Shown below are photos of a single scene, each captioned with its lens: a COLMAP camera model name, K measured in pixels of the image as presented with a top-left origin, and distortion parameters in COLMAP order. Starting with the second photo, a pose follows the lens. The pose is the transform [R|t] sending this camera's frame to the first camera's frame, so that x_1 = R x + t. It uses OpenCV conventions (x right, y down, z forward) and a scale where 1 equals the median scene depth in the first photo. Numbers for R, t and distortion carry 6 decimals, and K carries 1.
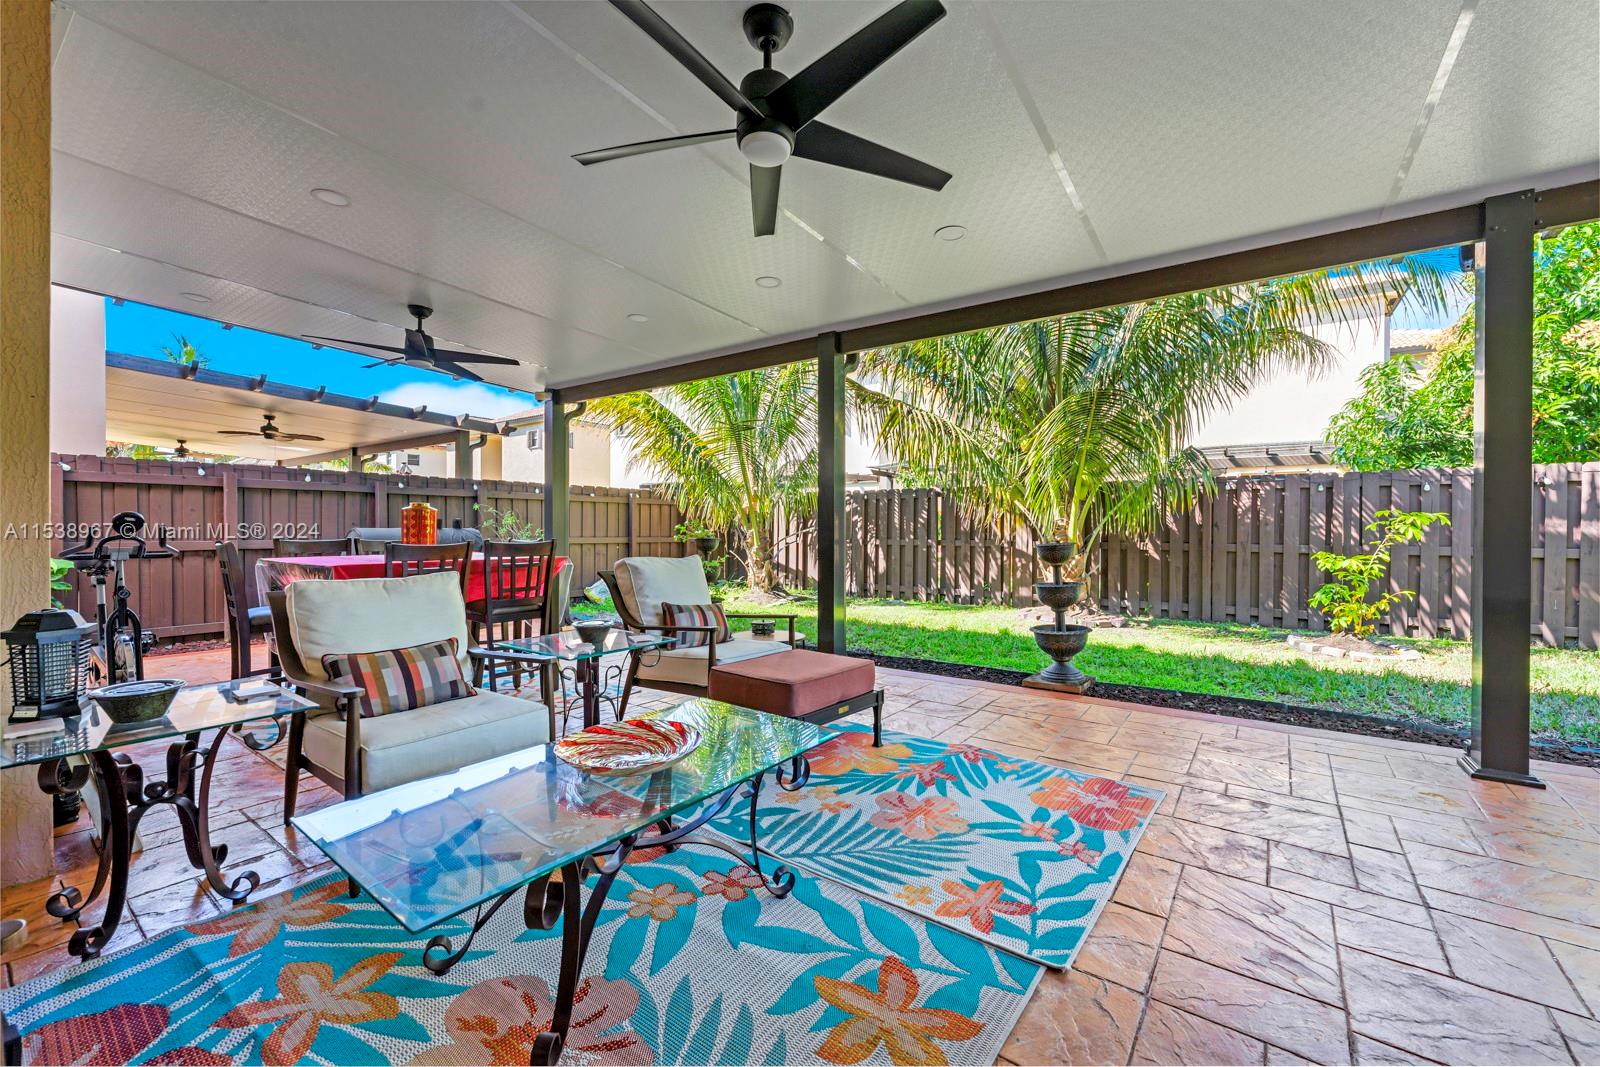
lens RADIAL K [[649.7, 0, 811.5], [0, 649.7, 526.2], [0, 0, 1]] dist [0.000815, -0.000398]
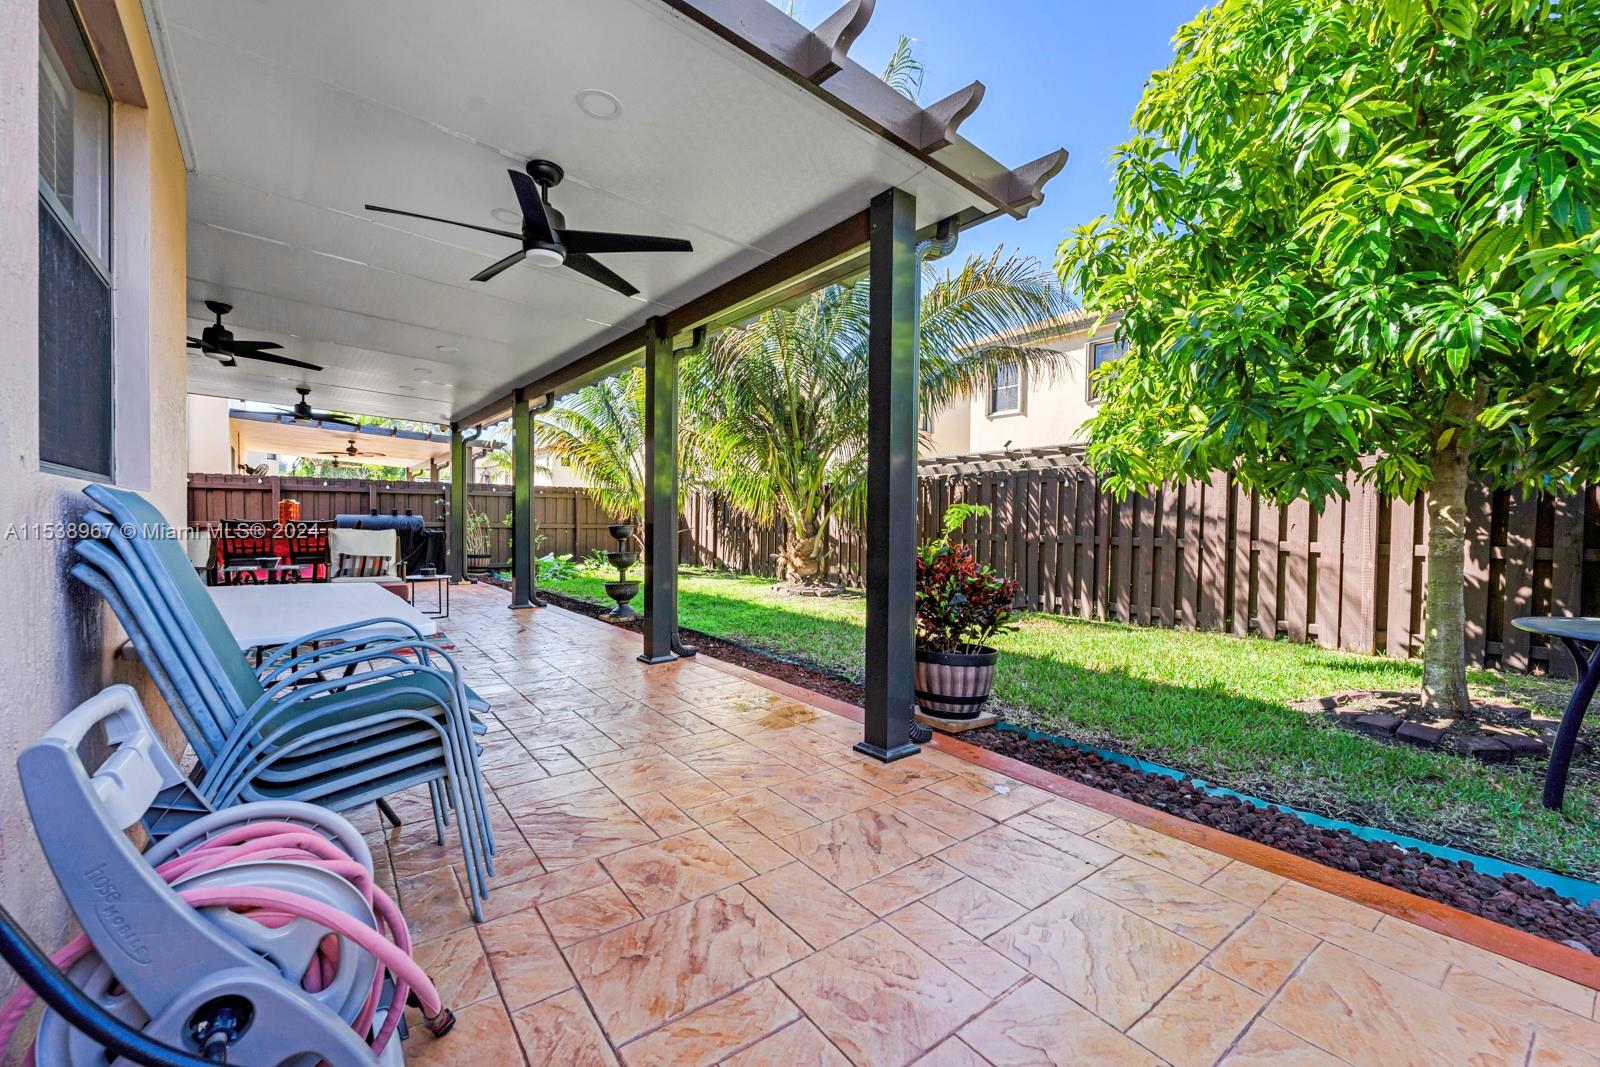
lens RADIAL K [[649.7, 0, 811.5], [0, 649.7, 526.2], [0, 0, 1]] dist [0.000815, -0.000398]
pose [[0.963384, 0.010764, -0.267908, 1.776055], [-0.007678, 0.999892, 0.012565, 0.005069], [0.268014, -0.010048, 0.963363, -0.508283]]
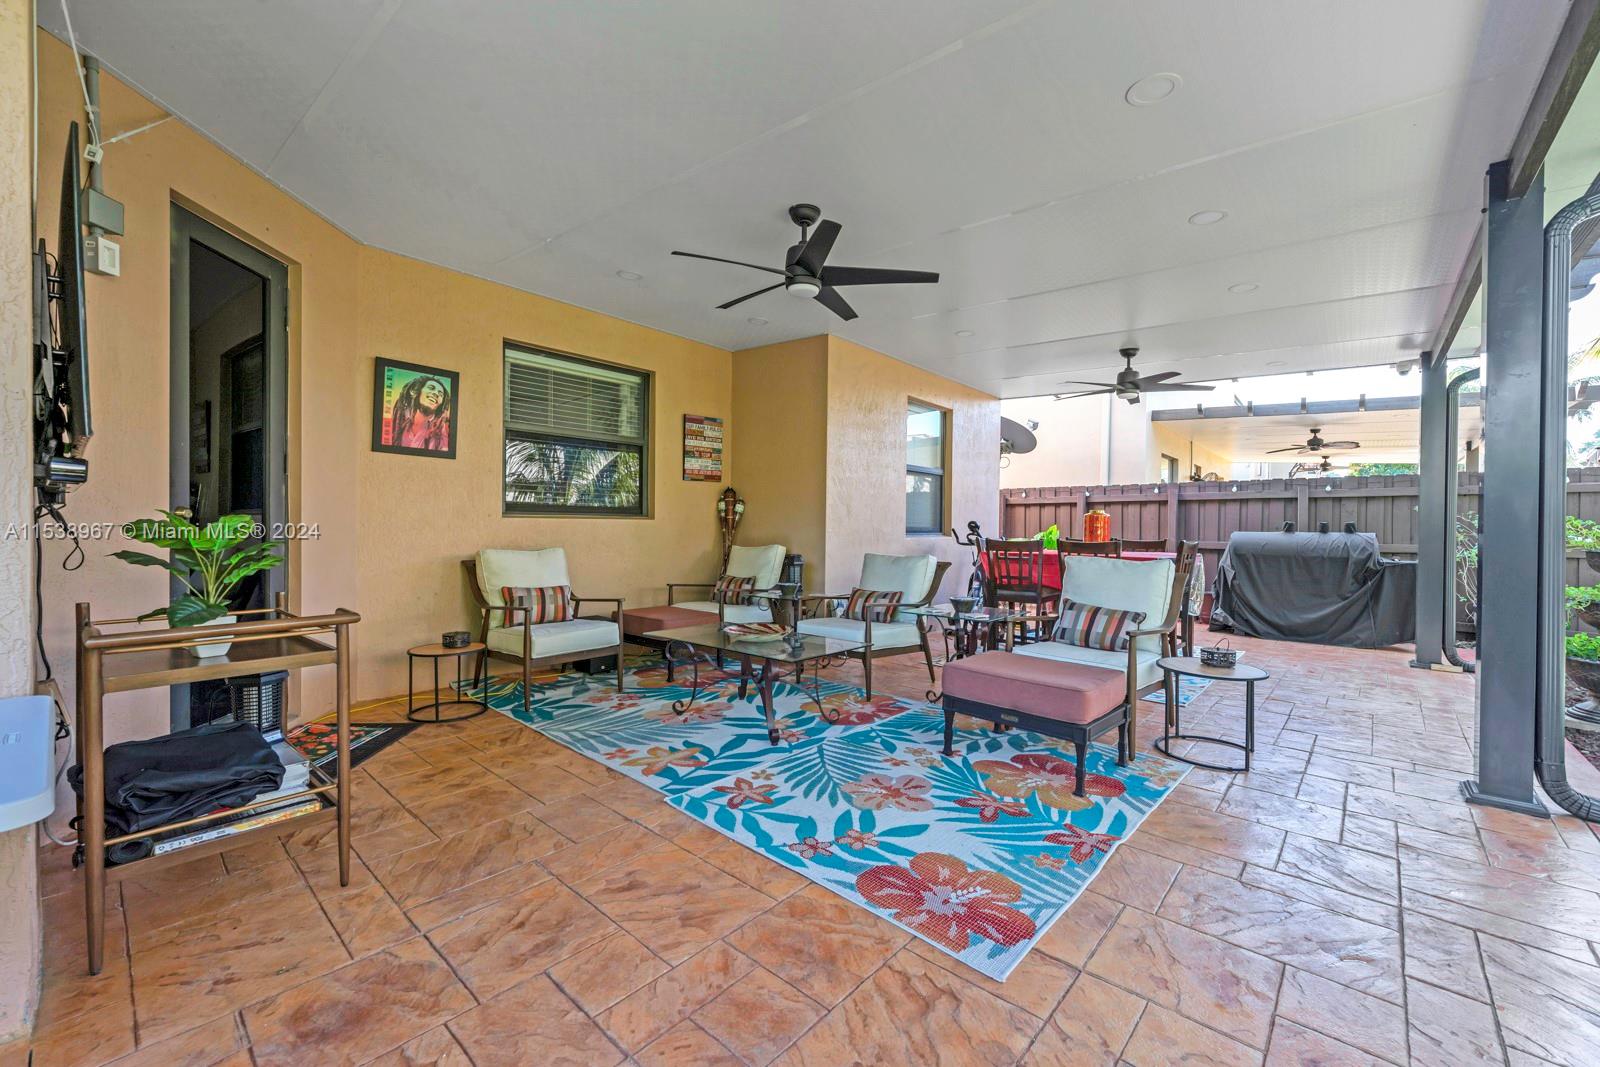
lens RADIAL K [[644.4, 0, 800.0], [0, 644.4, 533.5], [0, 0, 1]] dist [-0.000035, 0.000029]
pose [[-0.111271, 0.006445, -0.993769, 0.982460], [-0.005396, 0.999960, 0.007089, 0.004698], [0.993776, 0.006151, -0.111231, 0.762869]]
